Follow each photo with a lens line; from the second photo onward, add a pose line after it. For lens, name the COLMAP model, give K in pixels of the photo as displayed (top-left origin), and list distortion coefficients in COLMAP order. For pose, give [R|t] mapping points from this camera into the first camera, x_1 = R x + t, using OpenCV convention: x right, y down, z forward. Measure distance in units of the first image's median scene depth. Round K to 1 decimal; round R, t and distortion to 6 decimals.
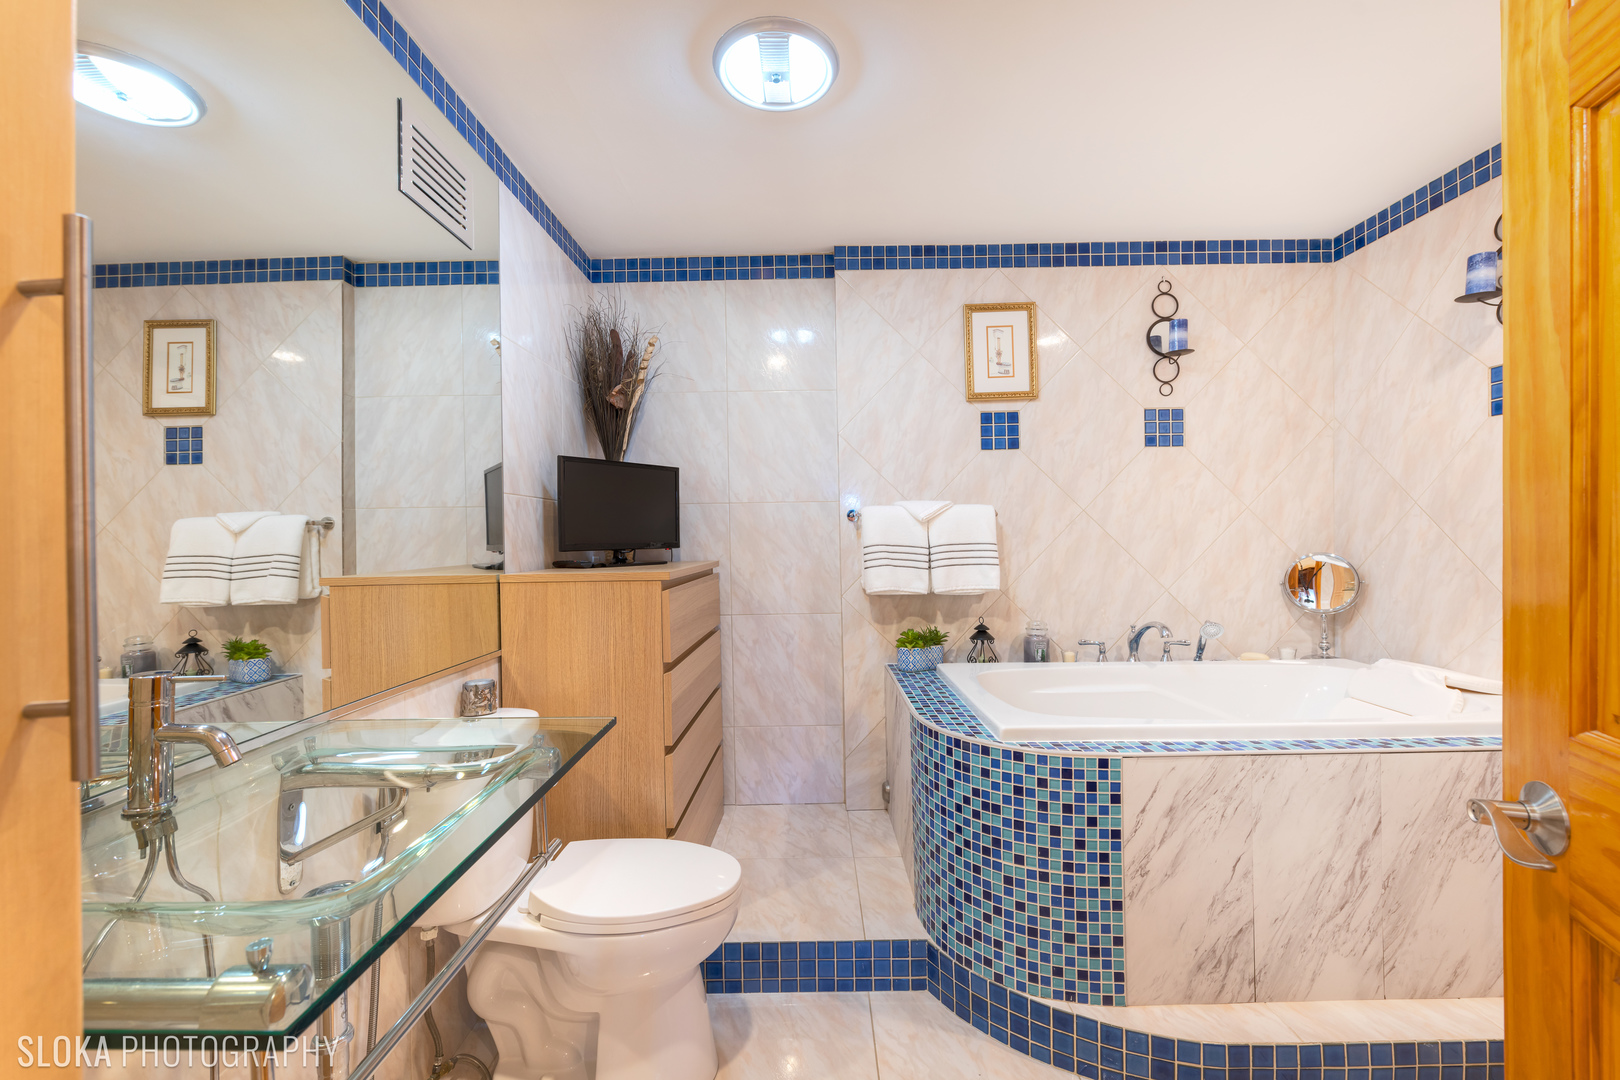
lens RADIAL K [[684.1, 0, 807.8], [0, 684.1, 533.7], [0, 0, 1]] dist [-0.010408, -0.000408]
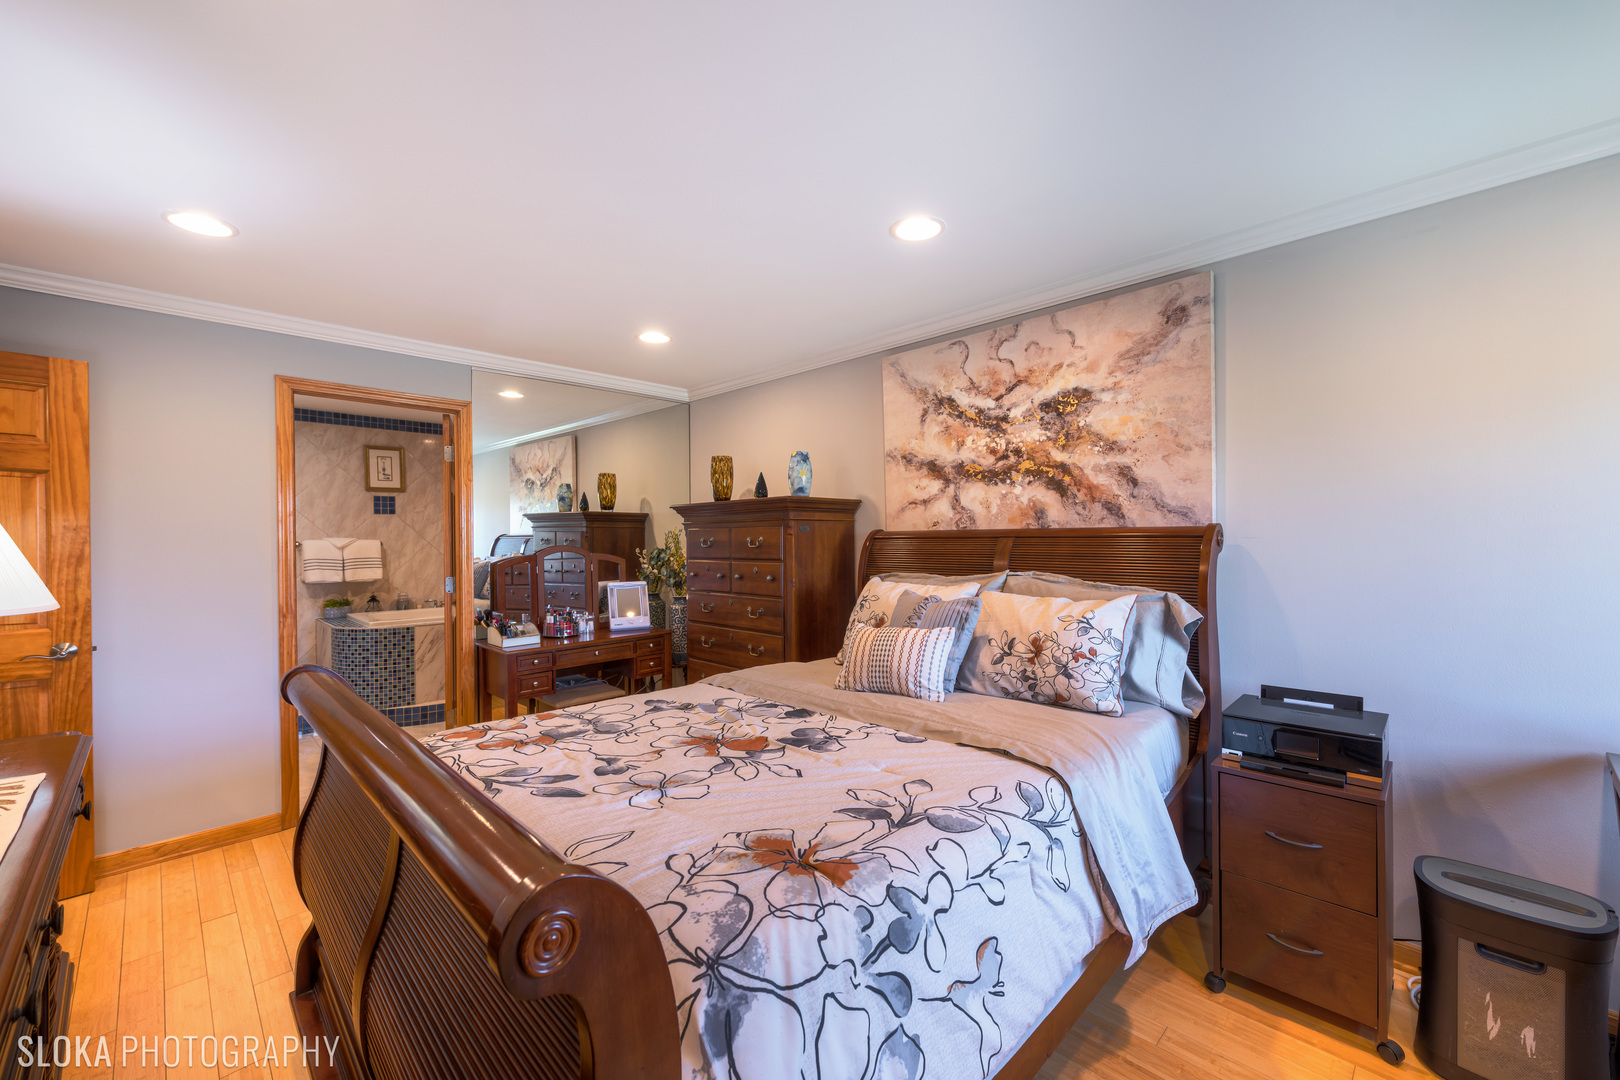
lens RADIAL K [[636.4, 0, 816.3], [0, 636.4, 539.4], [0, 0, 1]] dist [0.010946, -0.003251]
pose [[0.704036, 0.002445, 0.710160, -0.191813], [0.000157, 0.999994, -0.003598, -0.035830], [-0.710165, 0.002644, 0.704031, -1.390899]]
